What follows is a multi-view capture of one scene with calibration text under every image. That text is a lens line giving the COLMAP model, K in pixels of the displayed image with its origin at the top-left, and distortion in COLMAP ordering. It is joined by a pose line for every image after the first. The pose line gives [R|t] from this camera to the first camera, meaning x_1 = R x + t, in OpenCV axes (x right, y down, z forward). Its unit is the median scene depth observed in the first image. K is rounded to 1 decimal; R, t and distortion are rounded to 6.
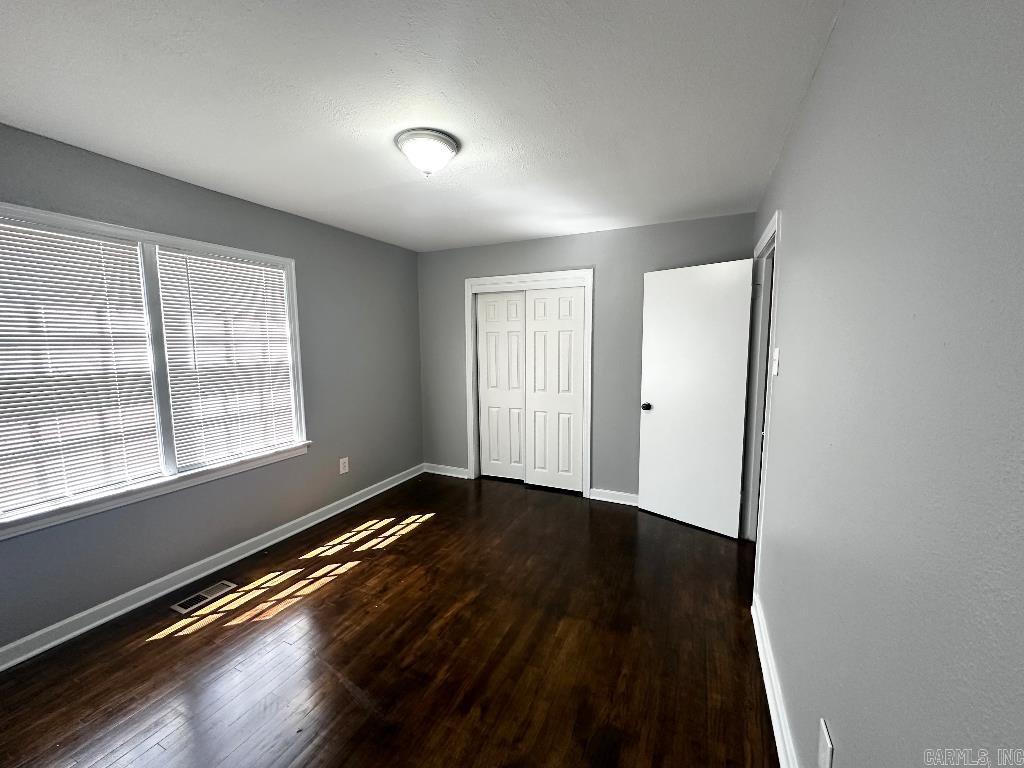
lens RADIAL K [[409.9, 0, 512.0], [0, 409.9, 384.0], [0, 0, 1]] dist [-0.001474, -0.000061]
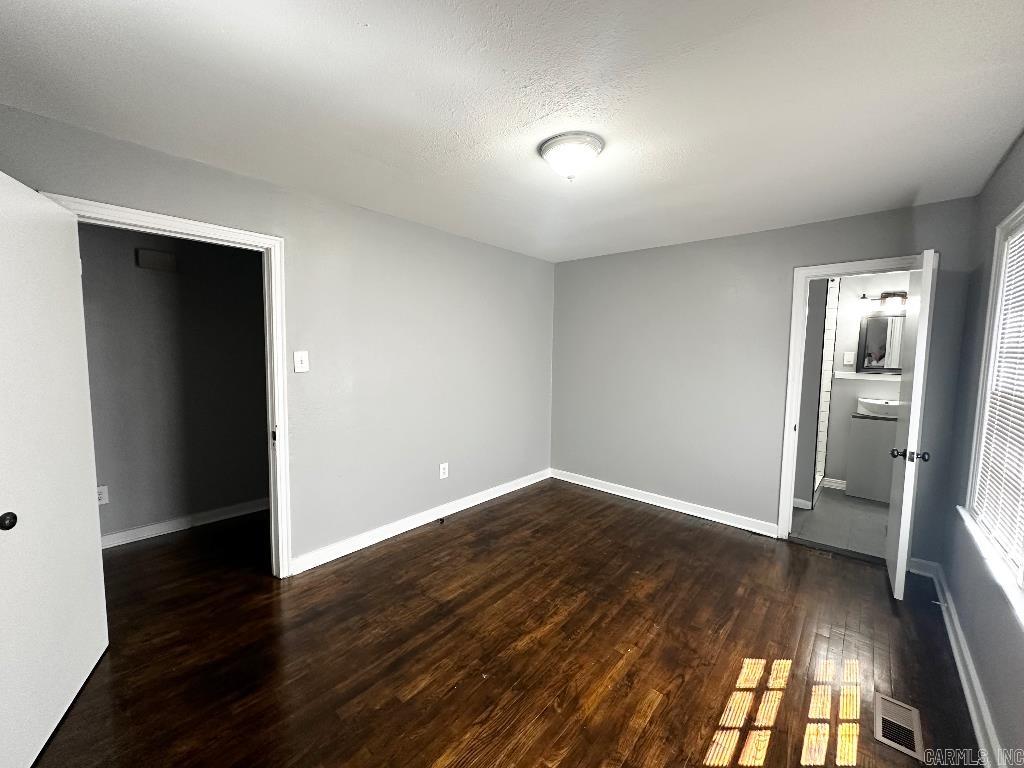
lens RADIAL K [[409.9, 0, 512.0], [0, 409.9, 384.0], [0, 0, 1]] dist [-0.001474, -0.000061]
pose [[-0.959566, -0.030885, 0.279783, -0.330652], [0.023566, 0.981657, 0.189192, -0.197173], [-0.280494, 0.188135, -0.941238, 1.859694]]
